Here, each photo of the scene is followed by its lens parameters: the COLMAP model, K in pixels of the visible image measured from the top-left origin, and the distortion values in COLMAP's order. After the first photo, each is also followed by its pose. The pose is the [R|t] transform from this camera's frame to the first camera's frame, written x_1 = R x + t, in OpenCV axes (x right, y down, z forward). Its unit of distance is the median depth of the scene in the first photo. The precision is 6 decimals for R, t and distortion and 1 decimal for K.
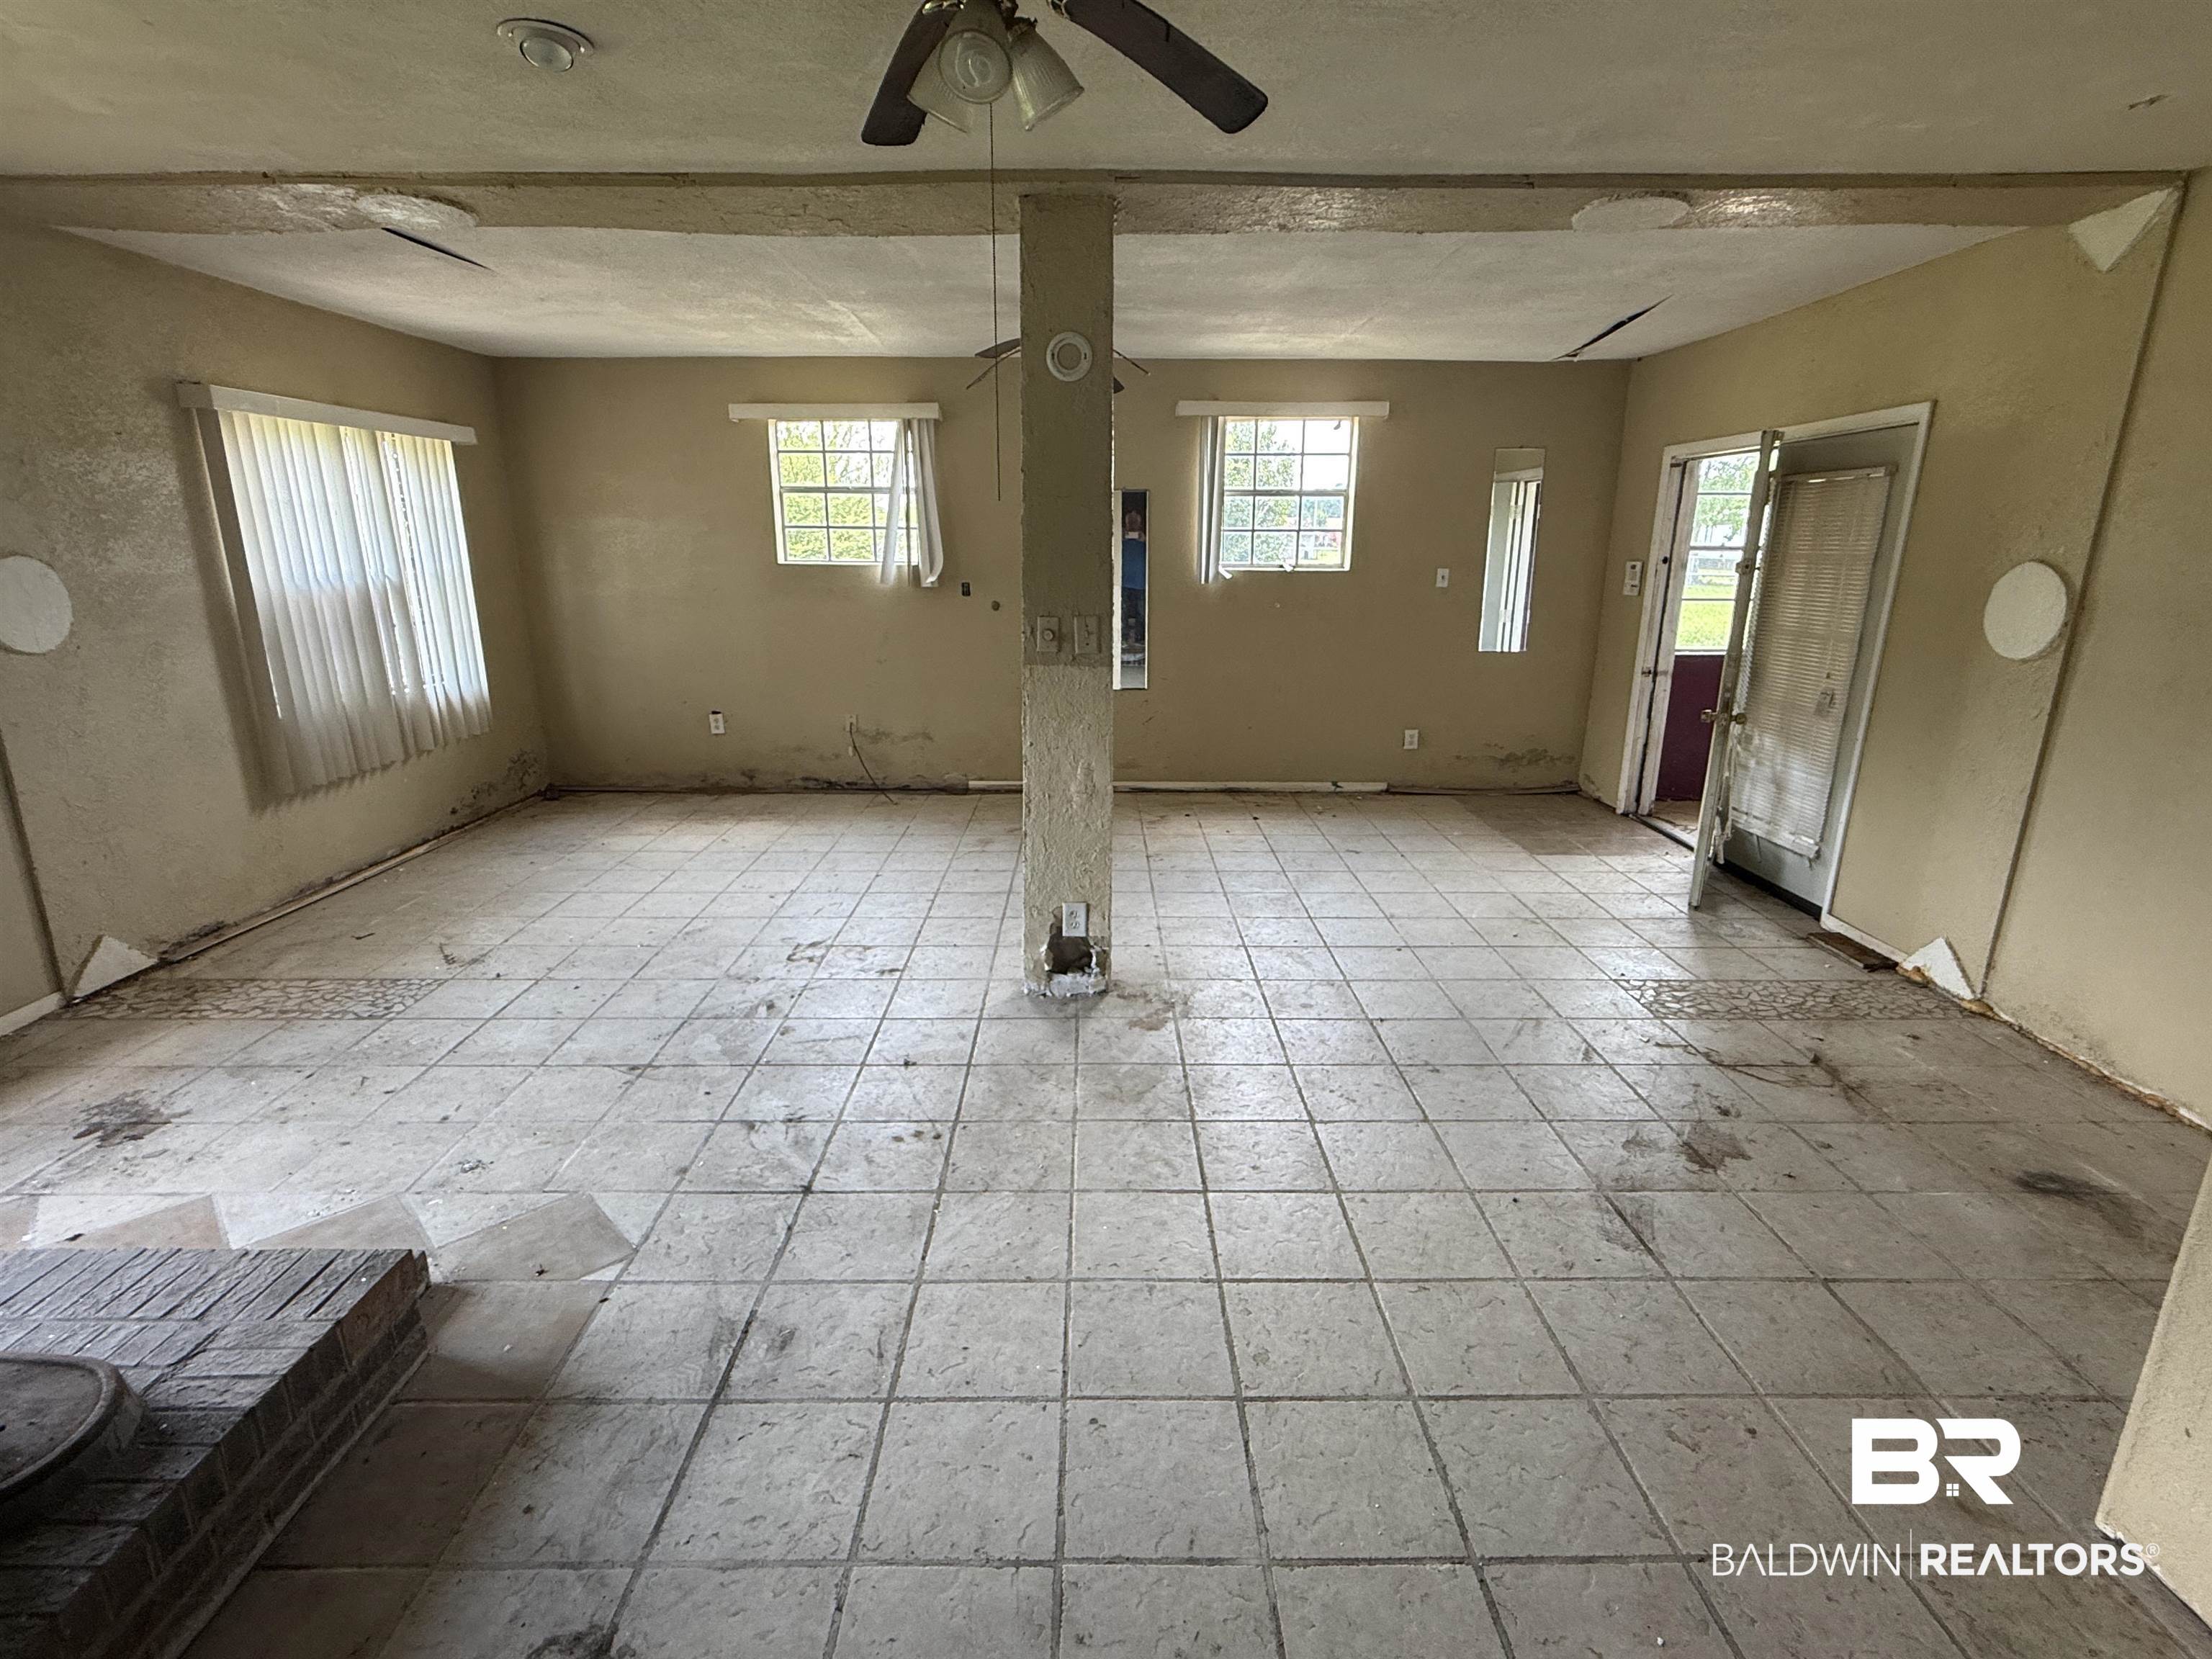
lens RADIAL K [[1056.8, 0, 1101.1], [0, 1056.8, 834.4], [0, 0, 1]] dist [-0.001230, -0.000775]
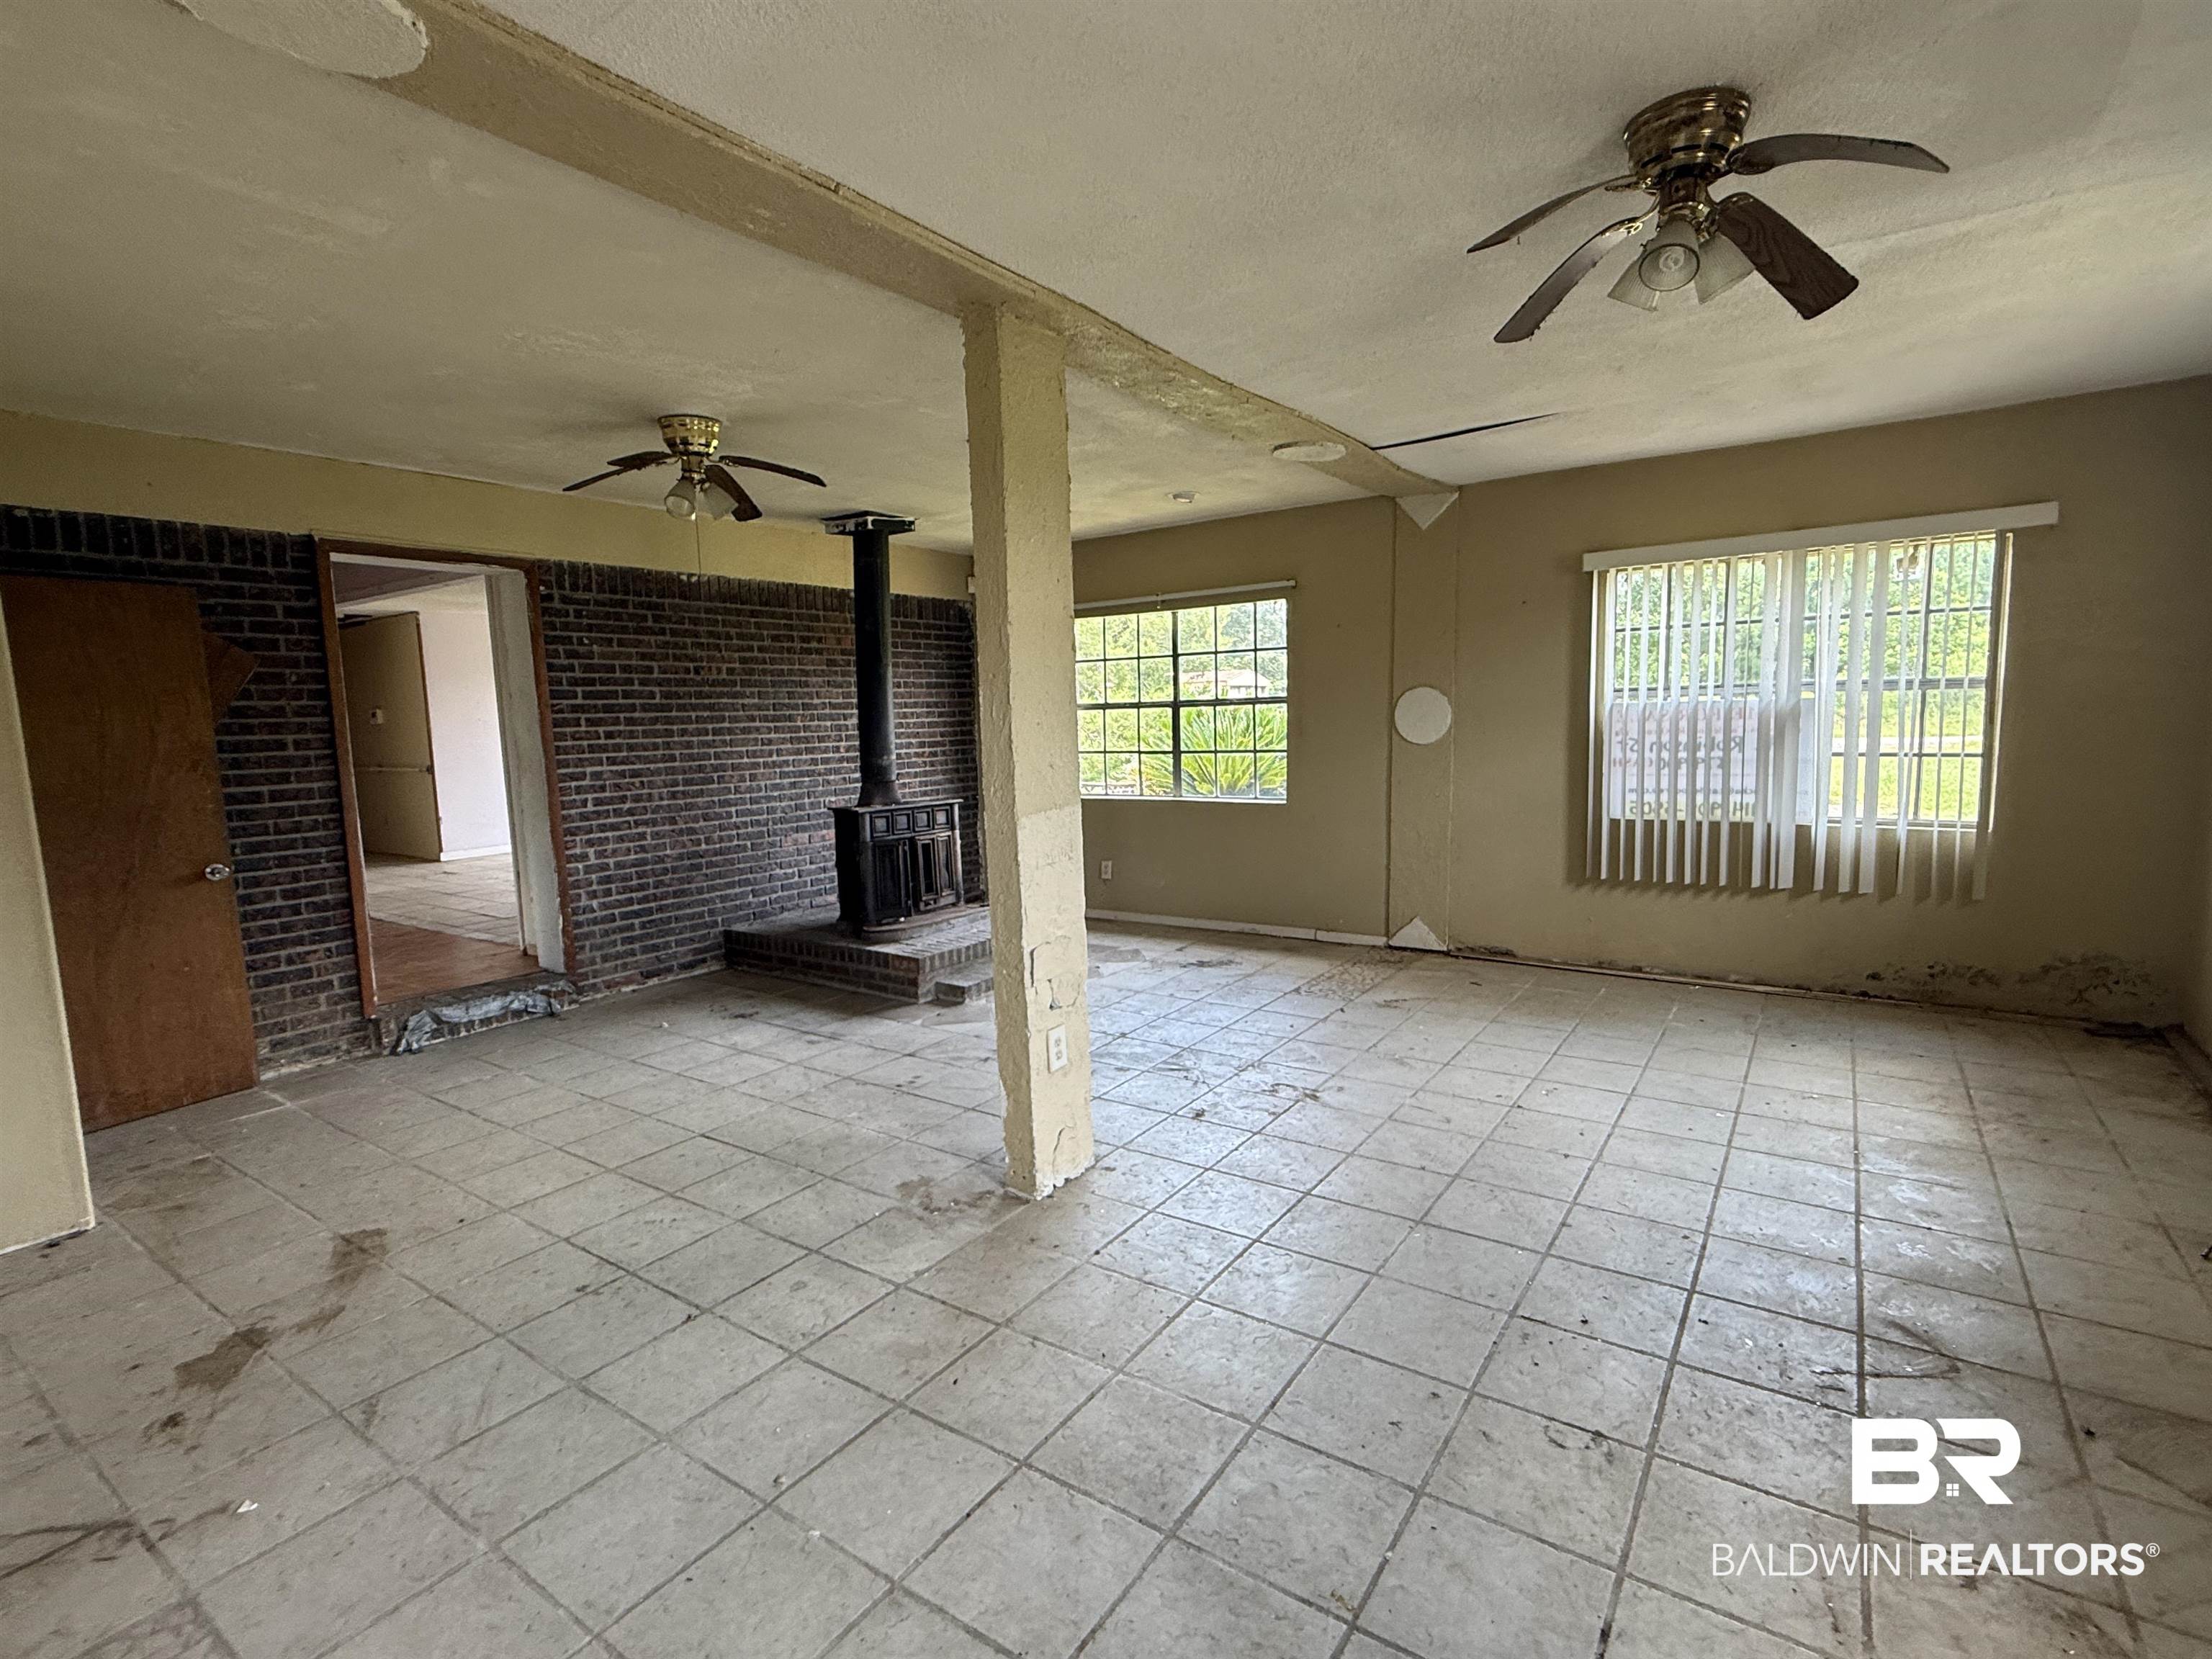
lens RADIAL K [[1056.8, 0, 1104.2], [0, 1056.8, 827.0], [0, 0, 1]] dist [-0.001230, -0.000775]
pose [[-0.577117, 0.102300, -0.810229, 0.628295], [-0.192541, 0.947111, 0.256727, -0.362740], [0.793640, 0.304163, -0.526897, 1.452886]]
